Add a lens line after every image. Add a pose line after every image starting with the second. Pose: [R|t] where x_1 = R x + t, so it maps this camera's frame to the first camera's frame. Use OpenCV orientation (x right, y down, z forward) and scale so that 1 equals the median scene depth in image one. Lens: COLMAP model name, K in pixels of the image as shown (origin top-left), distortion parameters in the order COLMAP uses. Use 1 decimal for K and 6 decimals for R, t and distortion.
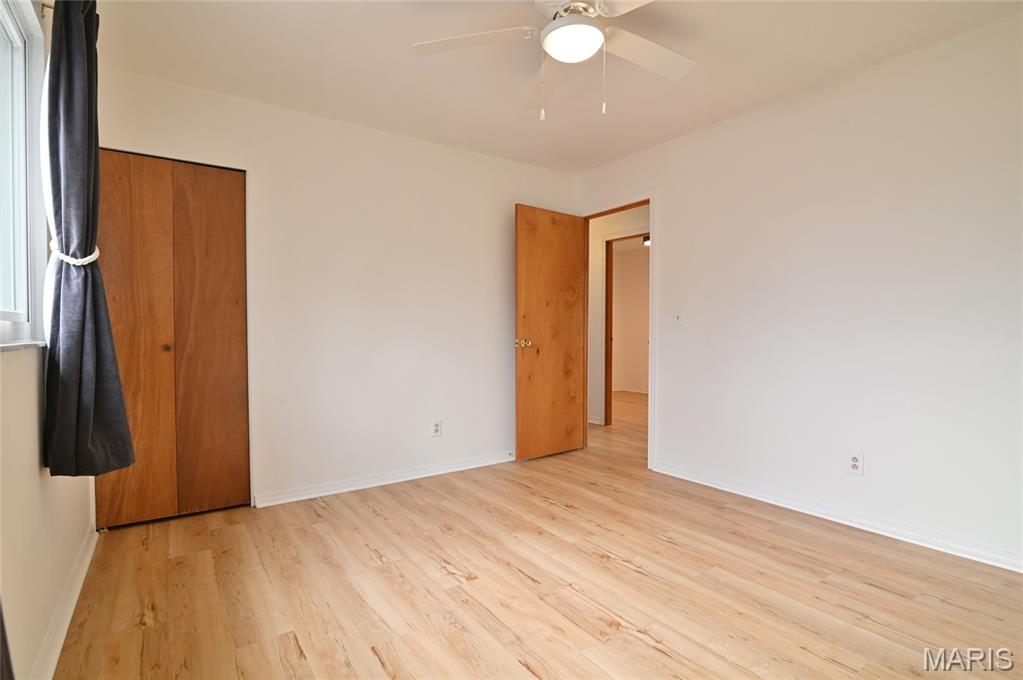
lens RADIAL K [[492.6, 0, 515.9], [0, 492.6, 337.7], [0, 0, 1]] dist [-0.001155, -0.000252]
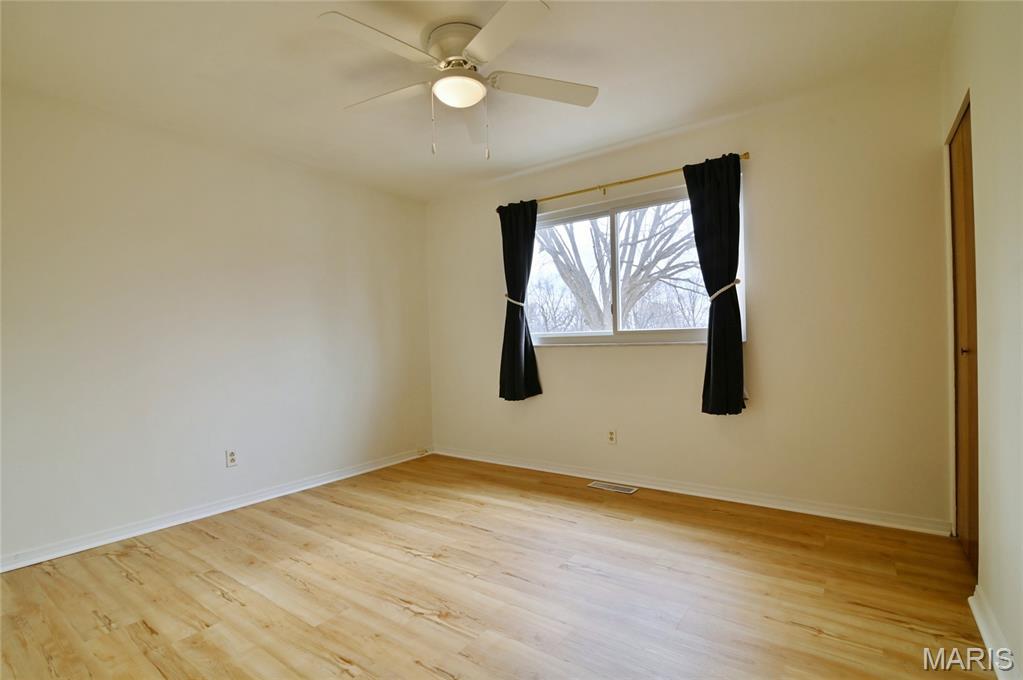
lens RADIAL K [[492.6, 0, 510.0], [0, 492.6, 340.8], [0, 0, 1]] dist [-0.001155, -0.000252]
pose [[-0.949981, 0.026535, -0.311179, 0.362458], [0.023538, 0.999633, 0.013383, -0.034131], [0.311420, 0.005389, -0.950257, 2.052690]]
